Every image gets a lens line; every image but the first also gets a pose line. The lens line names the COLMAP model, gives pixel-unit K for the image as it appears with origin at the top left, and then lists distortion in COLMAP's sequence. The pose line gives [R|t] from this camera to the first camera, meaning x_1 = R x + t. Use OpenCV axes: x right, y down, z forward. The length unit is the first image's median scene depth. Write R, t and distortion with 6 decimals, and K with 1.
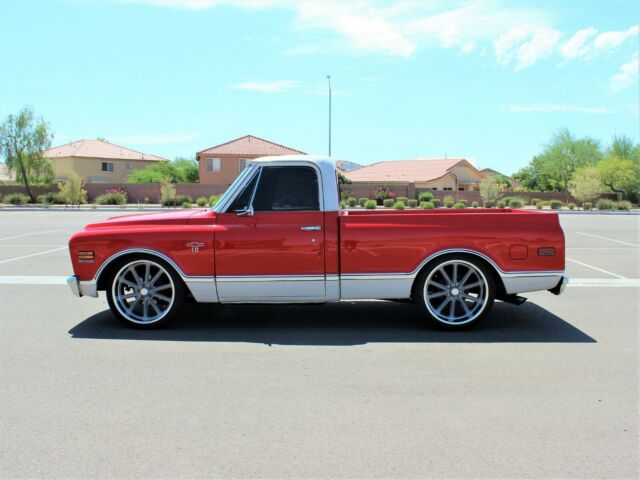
lens RADIAL K [[694.3, 0, 284.3], [0, 694.3, 241.9], [0, 0, 1]] dist [-0.108764, 0.004886]
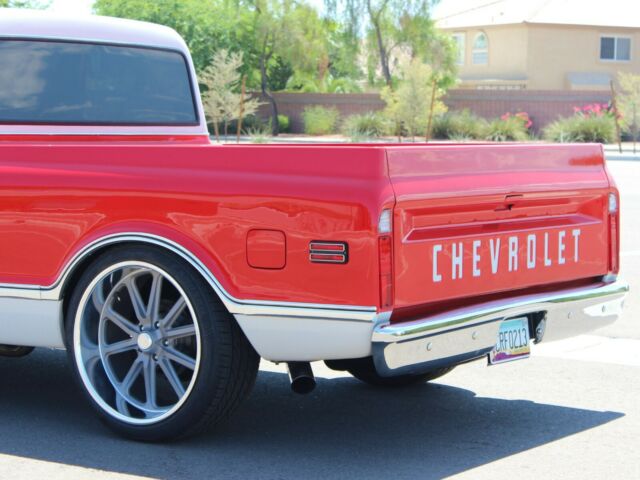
lens RADIAL K [[1793.3, 0, 320.0], [0, 1793.3, 240.0], [0, 0, 1]] dist [0.171841, 1.230351]
pose [[0.859406, 0.047400, -0.509091, 0.155251], [-0.049805, 0.998719, 0.008911, -0.000079], [0.508862, 0.017697, 0.860666, 0.026257]]
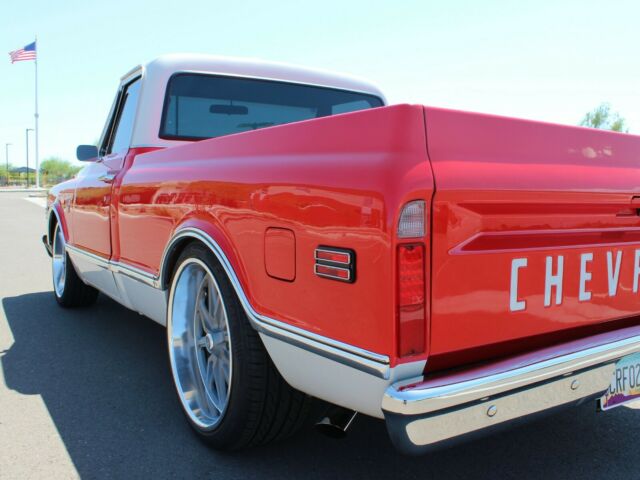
lens RADIAL K [[604.1, 0, 341.0], [0, 604.1, 238.0], [0, 0, 1]] dist [-0.079975, 0.005873]
pose [[0.608247, 0.077954, -0.789911, 0.098762], [-0.079384, 0.996151, 0.037180, -0.000533], [0.789768, 0.040092, 0.612094, 0.152357]]
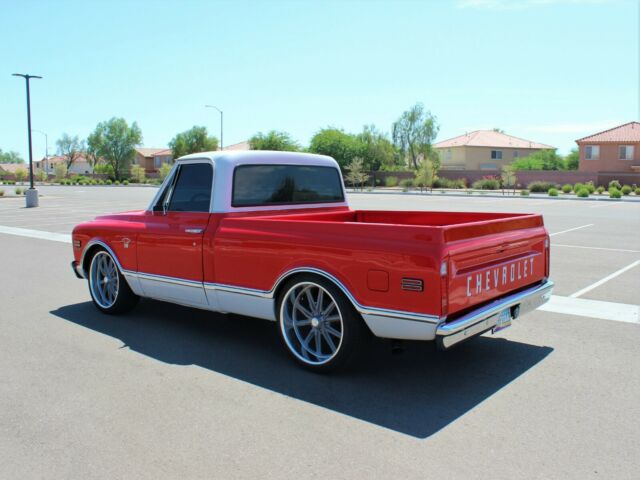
lens RADIAL K [[604.1, 0, 341.0], [0, 604.1, 238.0], [0, 0, 1]] dist [-0.079975, 0.005873]
pose [[0.816255, 0.062038, -0.574351, 0.118194], [-0.044159, 0.998009, 0.045040, -0.009850], [0.576002, -0.011401, 0.817369, 0.081641]]
